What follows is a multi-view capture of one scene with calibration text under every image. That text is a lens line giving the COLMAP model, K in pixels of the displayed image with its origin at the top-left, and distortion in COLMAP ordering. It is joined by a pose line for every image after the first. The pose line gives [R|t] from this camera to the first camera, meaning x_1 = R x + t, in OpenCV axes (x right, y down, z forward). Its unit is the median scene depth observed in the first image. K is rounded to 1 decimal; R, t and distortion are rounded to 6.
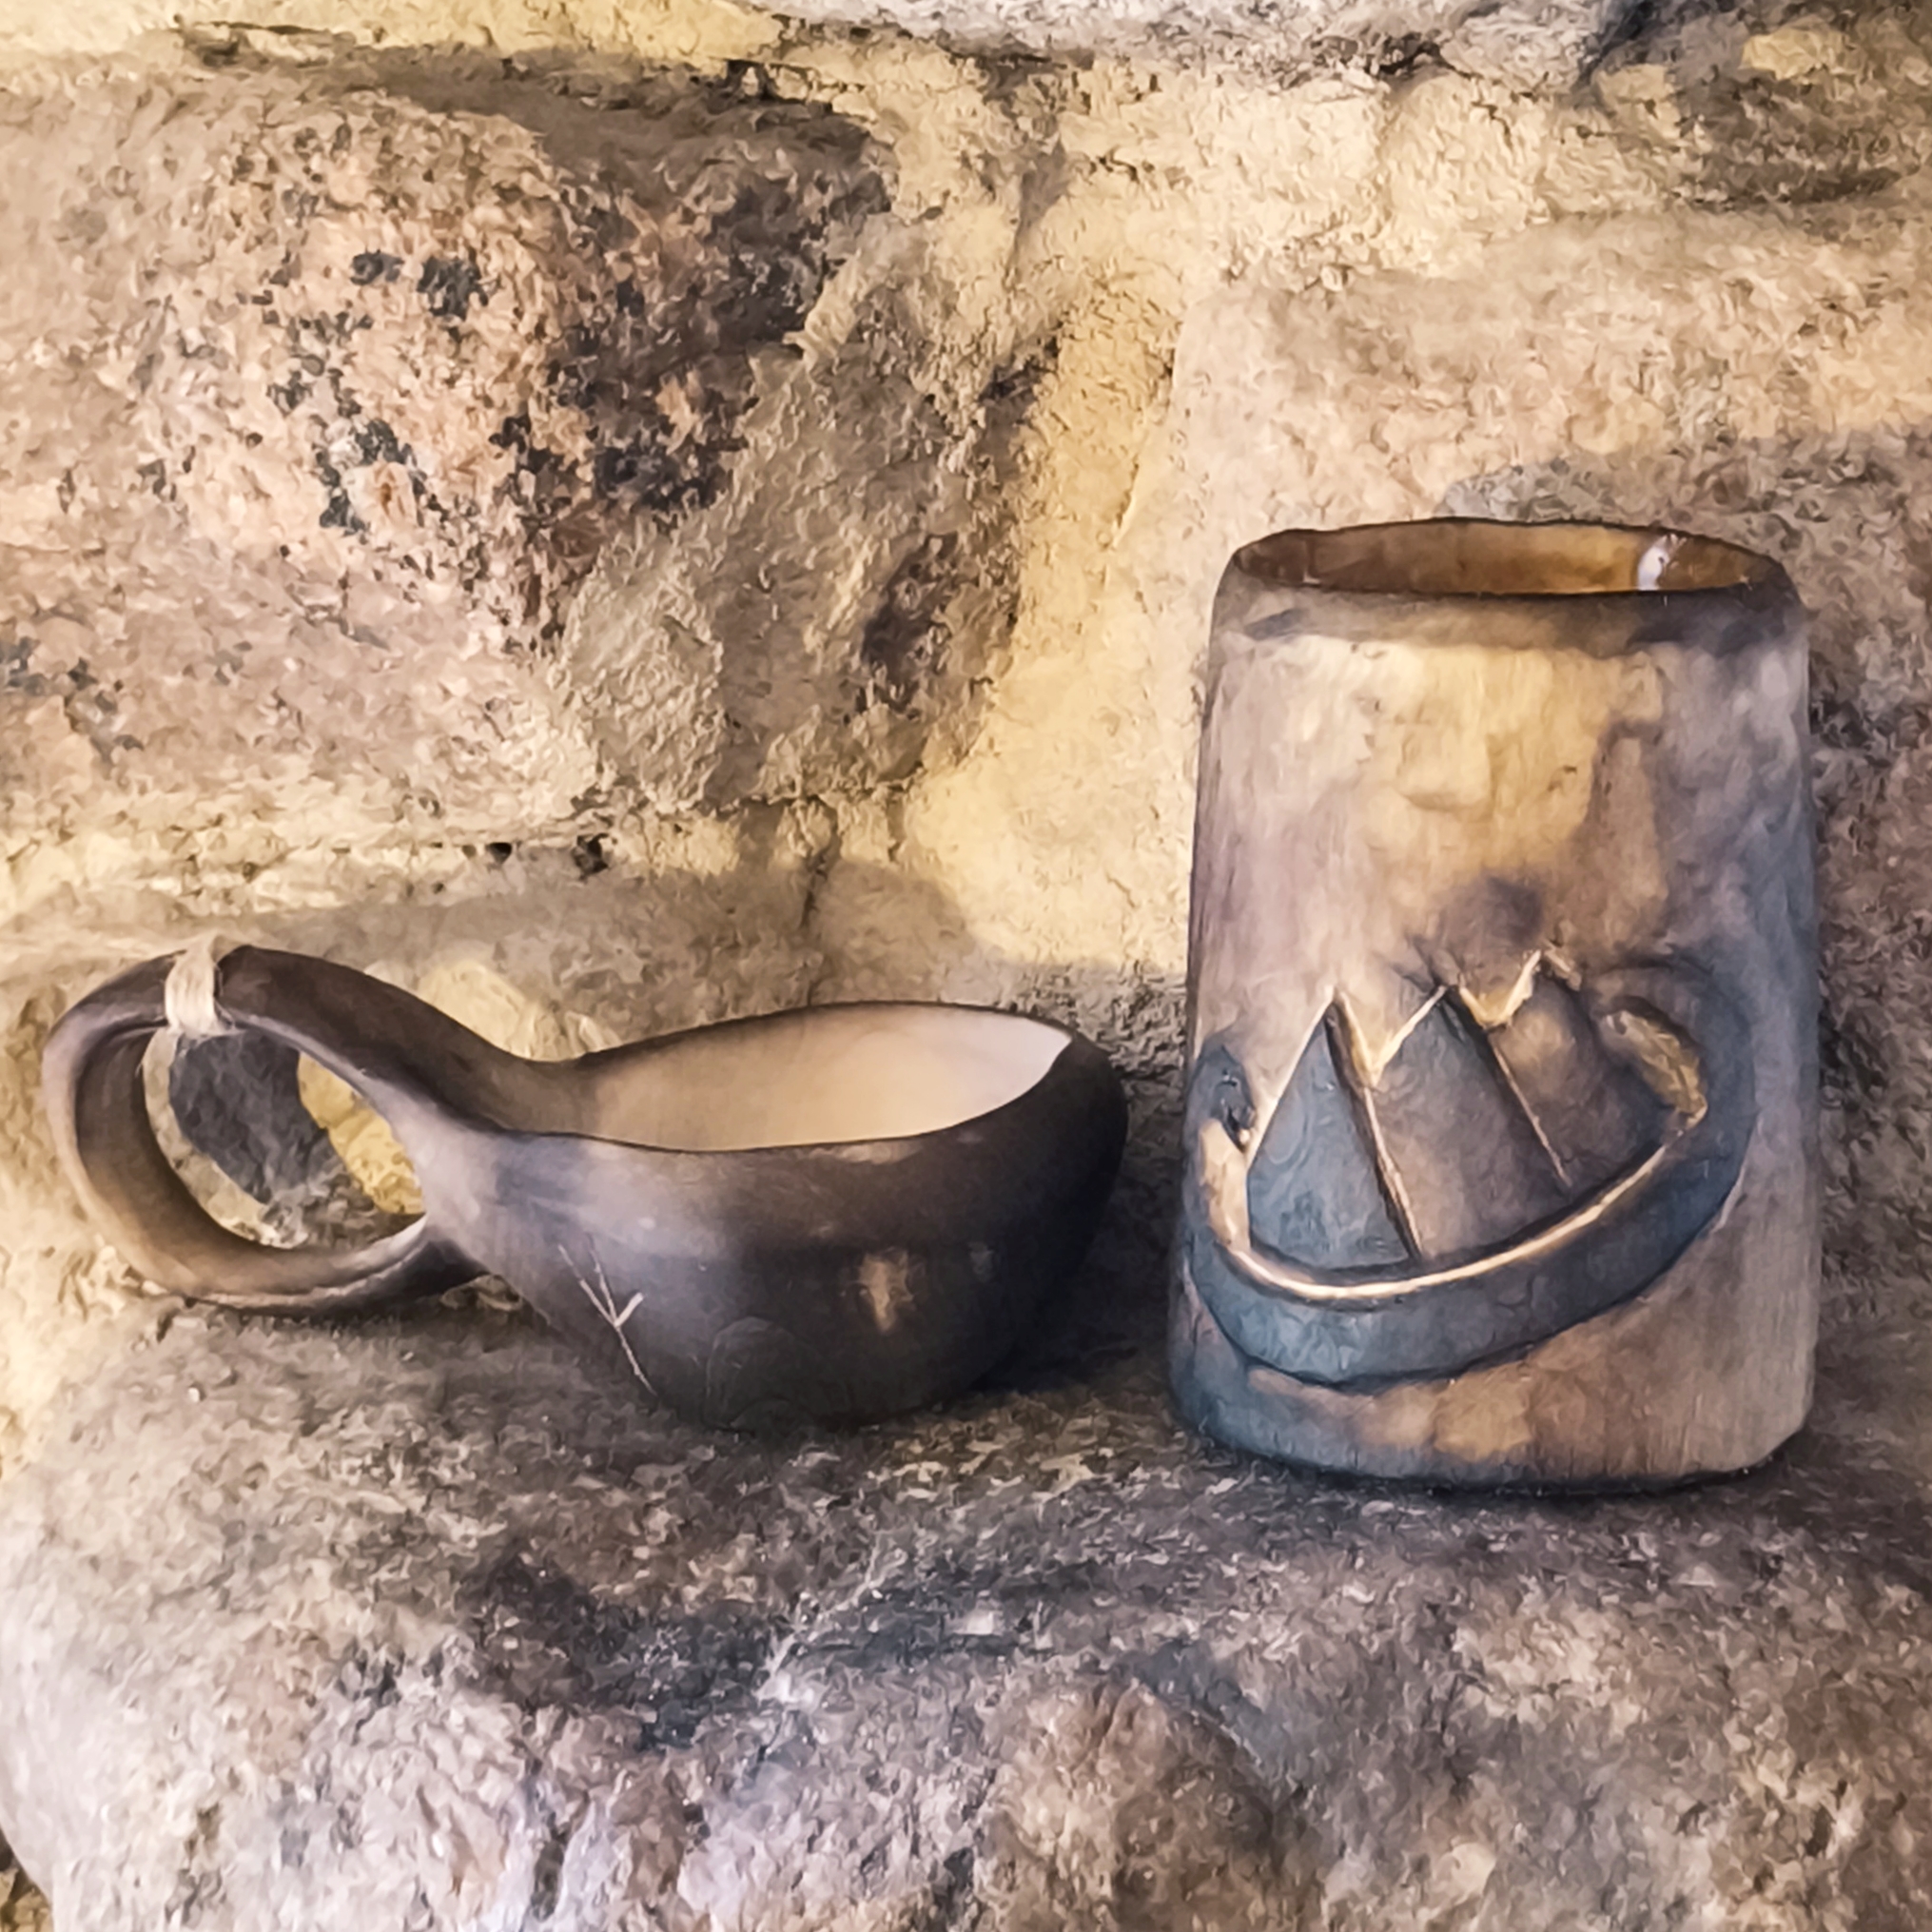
lens RADIAL K [[5824.2, 0, 966.6], [0, 5824.2, 570.5], [0, 0, 1]] dist [0.279668, -2.169661]
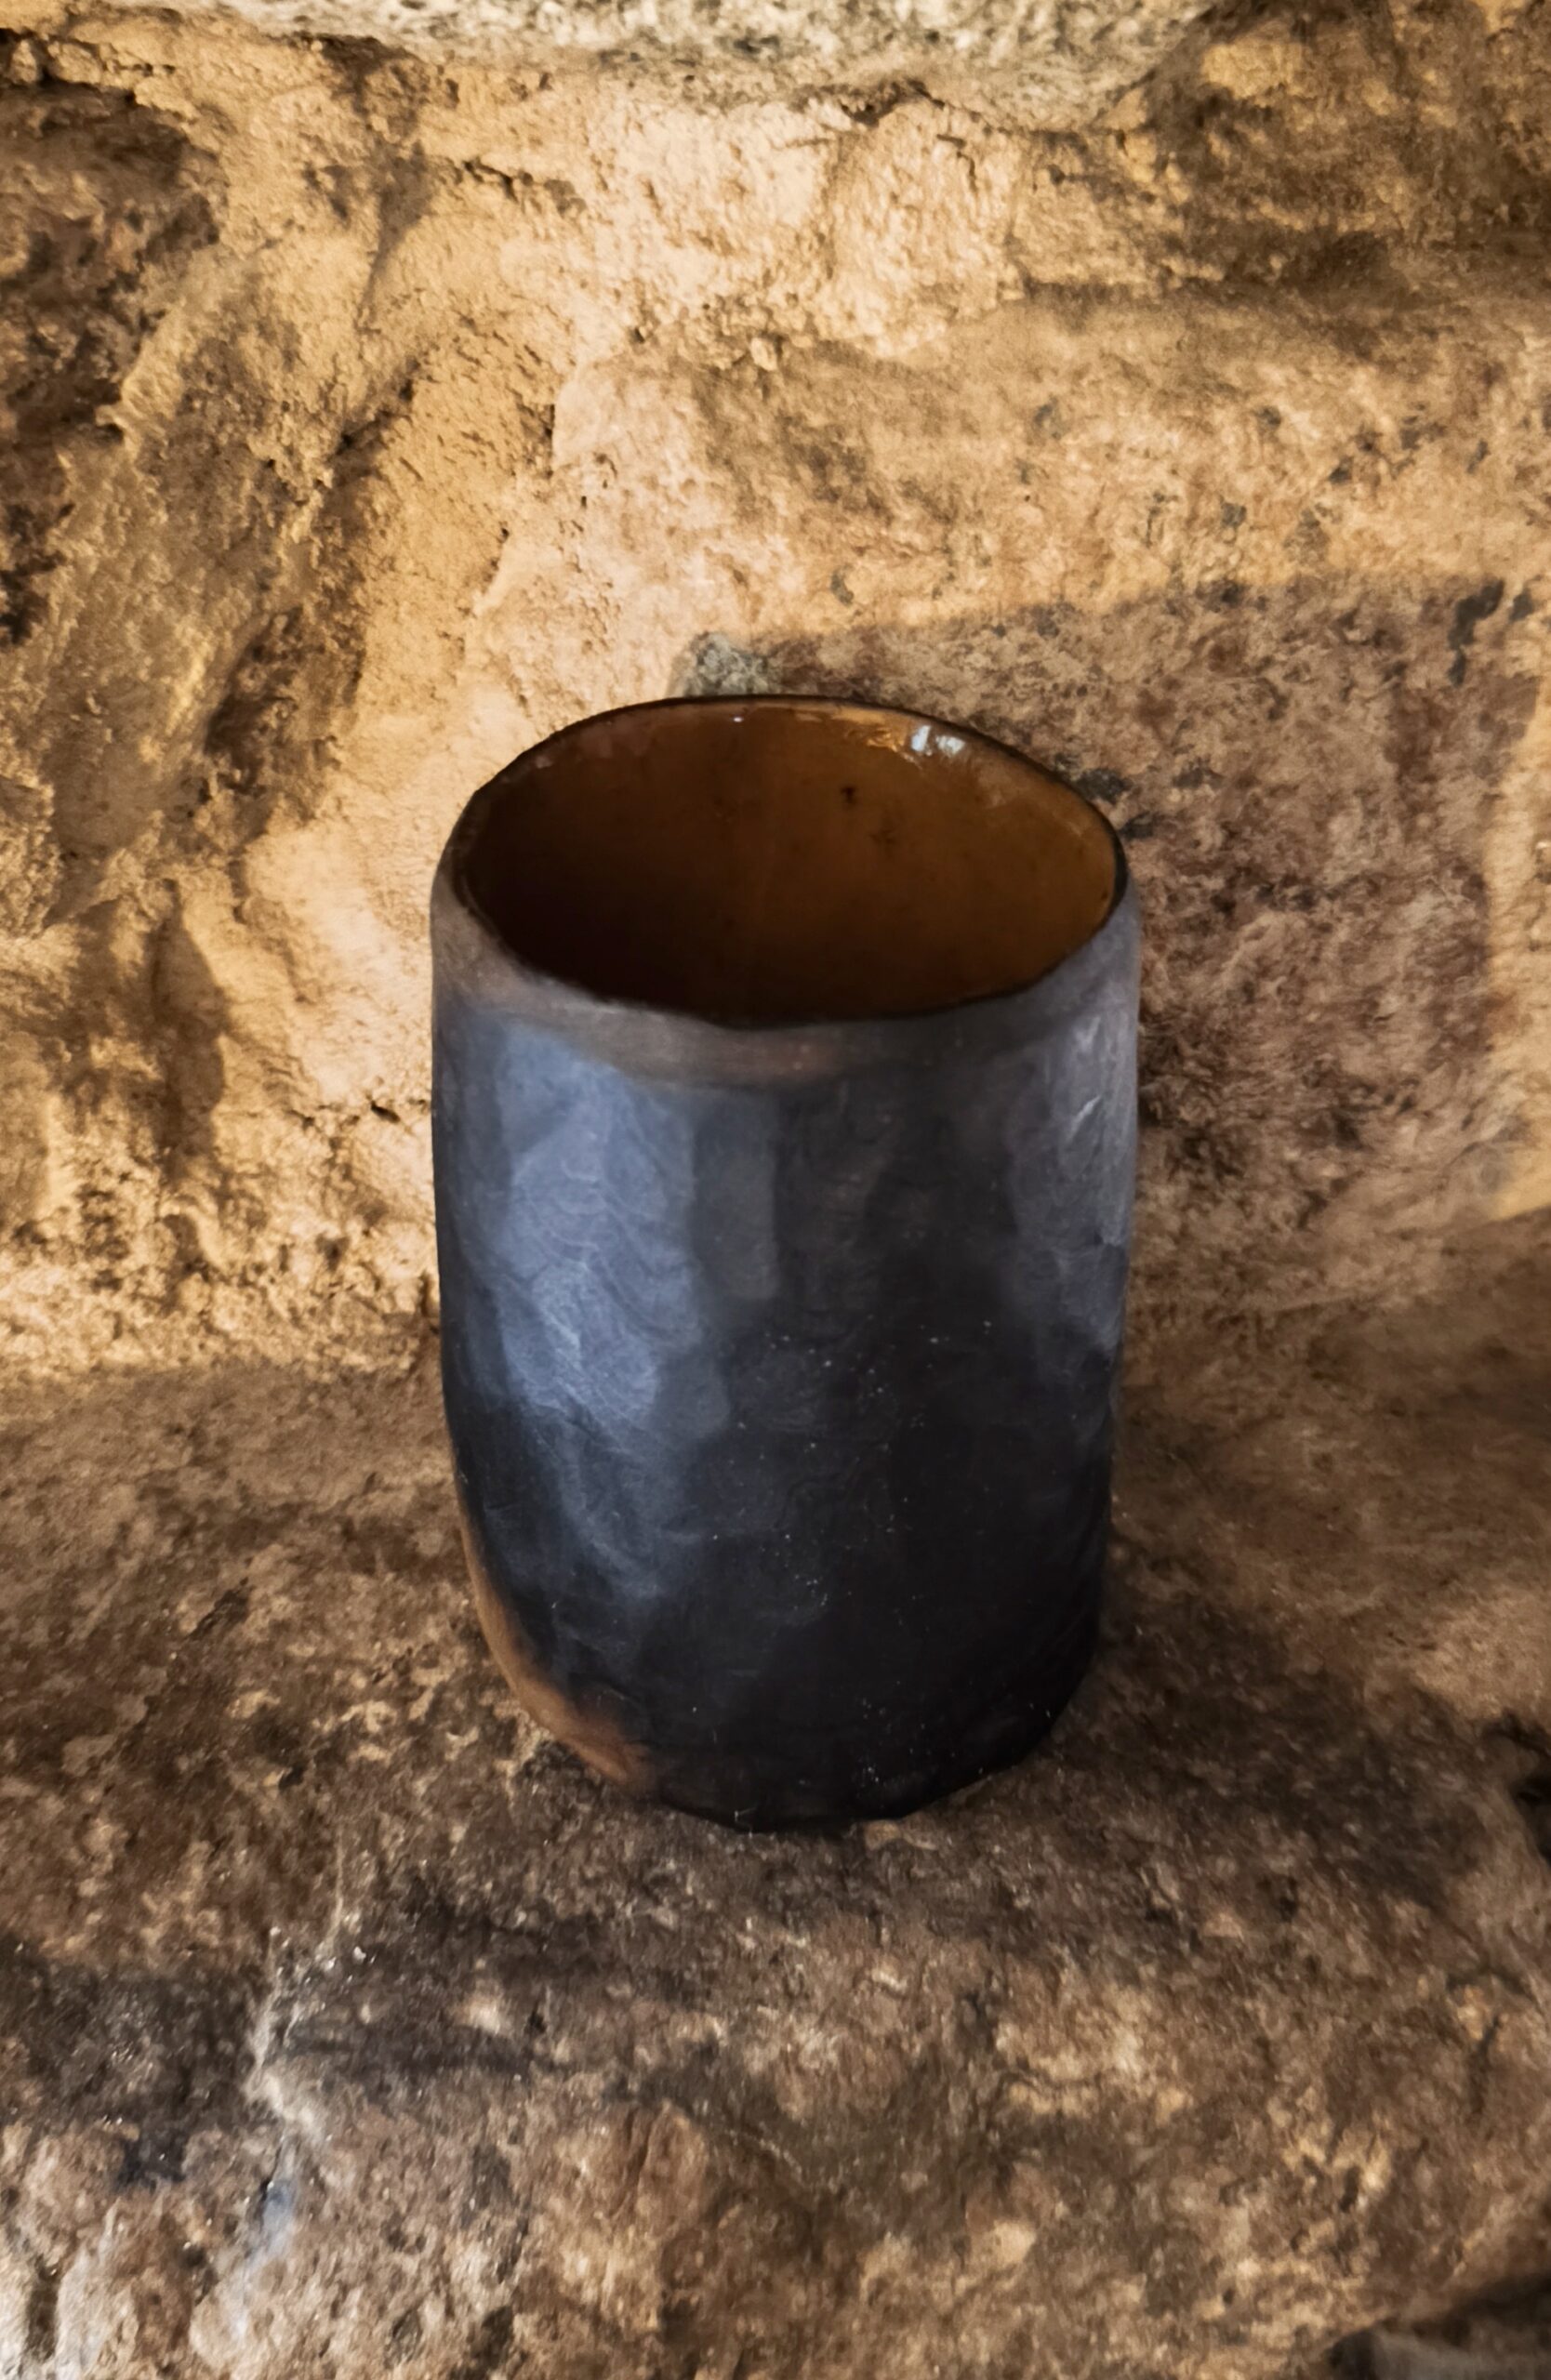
lens RADIAL K [[2360.3, 0, 725.4], [0, 2360.3, 1202.3], [0, 0, 1]] dist [0.068051, -0.268947]
pose [[0.962886, -0.087997, 0.255162, -0.042116], [-0.047364, 0.875604, 0.480702, -0.109553], [-0.265721, -0.474947, 0.838938, 0.669419]]
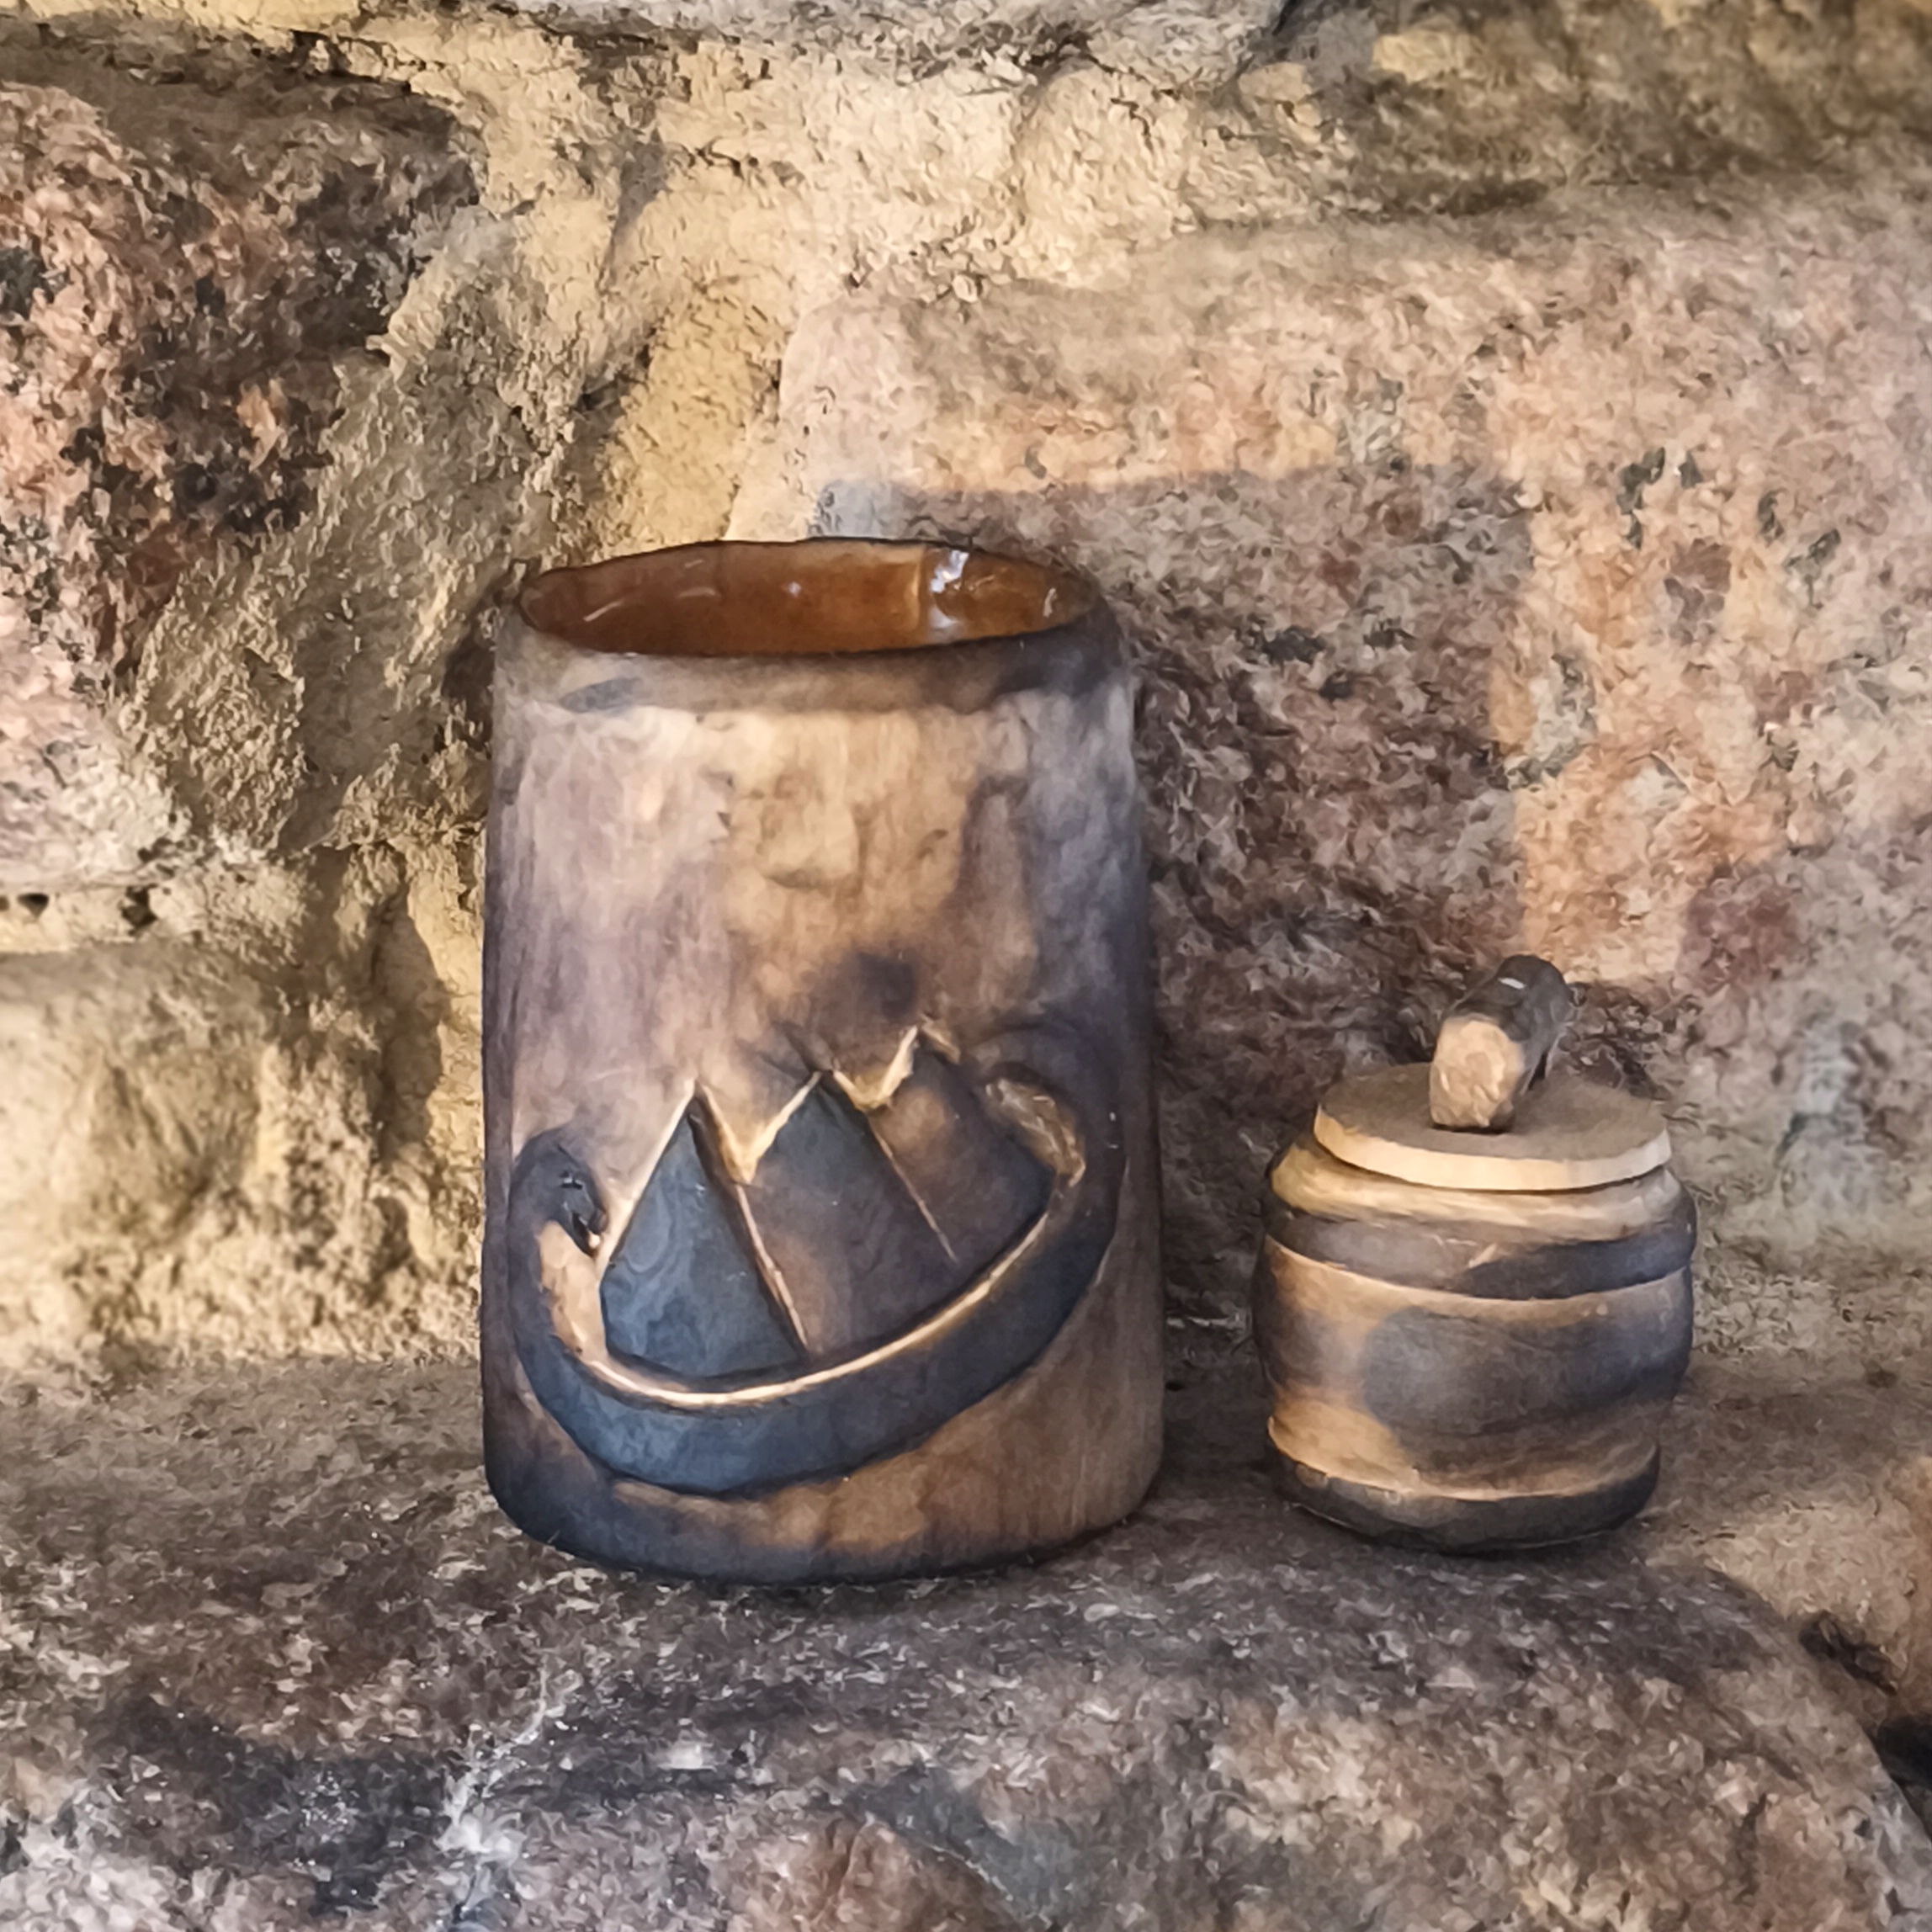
lens RADIAL K [[5065.7, 0, 1036.7], [0, 5065.7, 966.0], [0, 0, 1]] dist [0.230688, -1.399732]
pose [[0.976948, -0.013996, 0.213016, -0.103156], [-0.004527, 0.996266, 0.086221, -0.012342], [-0.213427, -0.085197, 0.973237, 0.200915]]
